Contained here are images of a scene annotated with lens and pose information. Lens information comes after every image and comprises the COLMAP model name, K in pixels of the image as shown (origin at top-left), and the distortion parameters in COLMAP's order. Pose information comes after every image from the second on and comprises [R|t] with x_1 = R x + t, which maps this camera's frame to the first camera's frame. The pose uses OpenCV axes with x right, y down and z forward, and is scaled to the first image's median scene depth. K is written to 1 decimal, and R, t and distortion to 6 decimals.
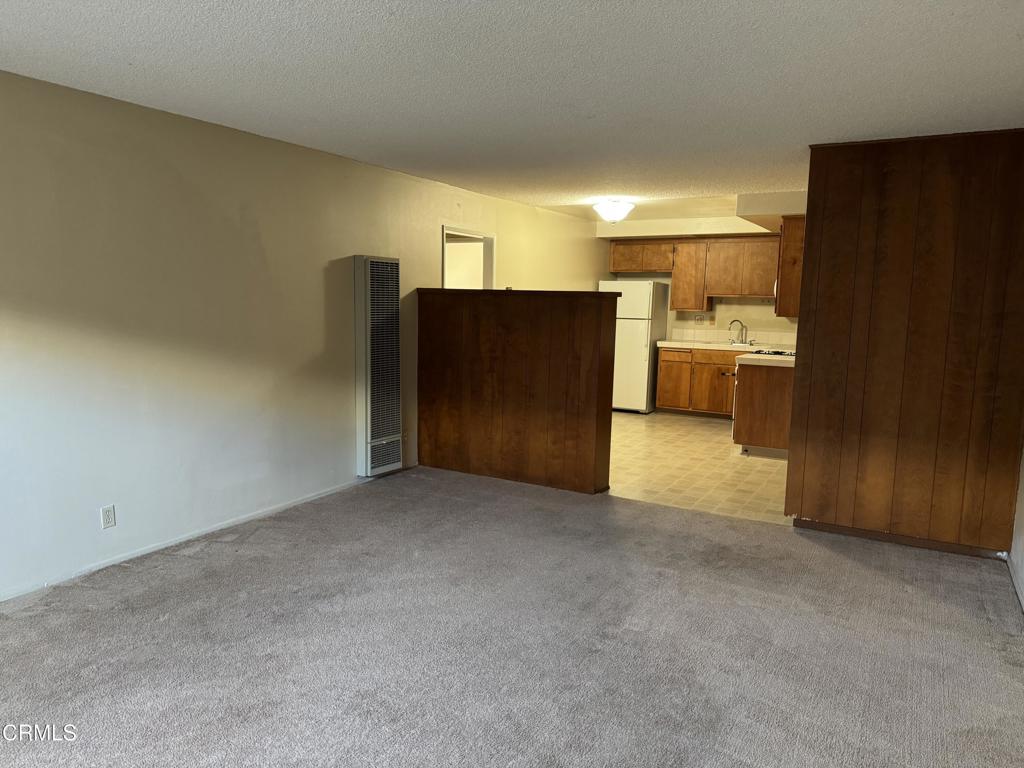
lens RADIAL K [[719.1, 0, 511.1], [0, 719.1, 385.1], [0, 0, 1]] dist [0.022256, -0.021857]
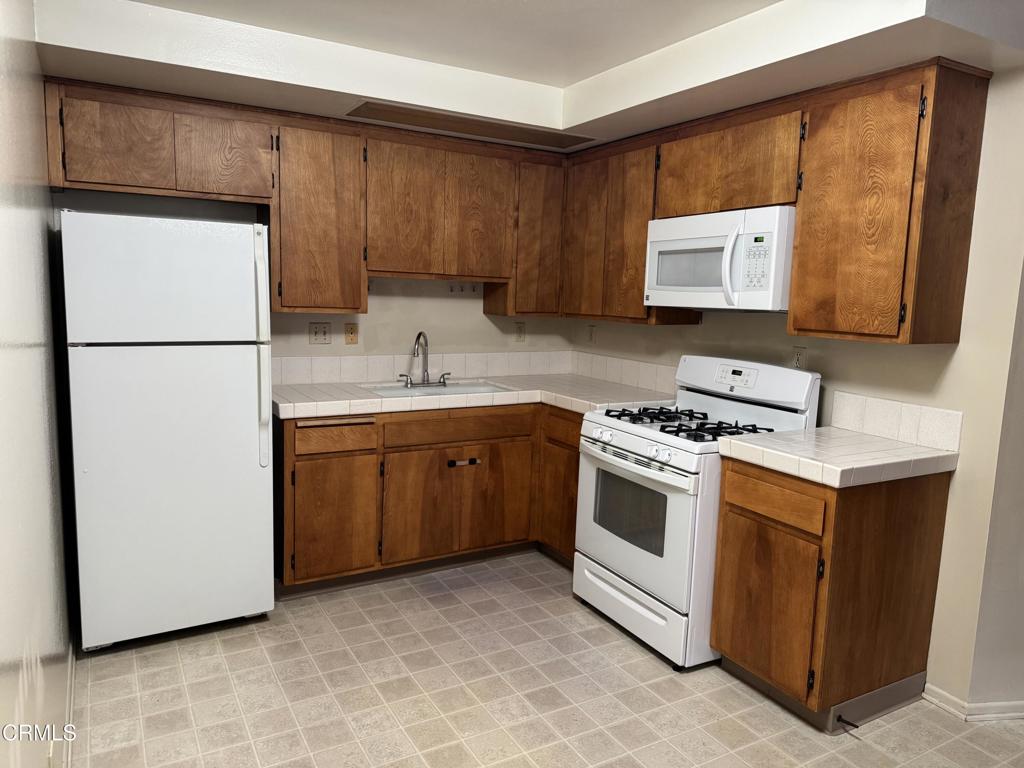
lens RADIAL K [[719.1, 0, 515.4], [0, 719.1, 389.6], [0, 0, 1]] dist [0.022256, -0.021857]
pose [[0.491917, -0.117534, 0.862672, -0.039984], [0.079352, 0.992775, 0.090012, -0.090145], [-0.867019, 0.024176, 0.497689, 0.733851]]
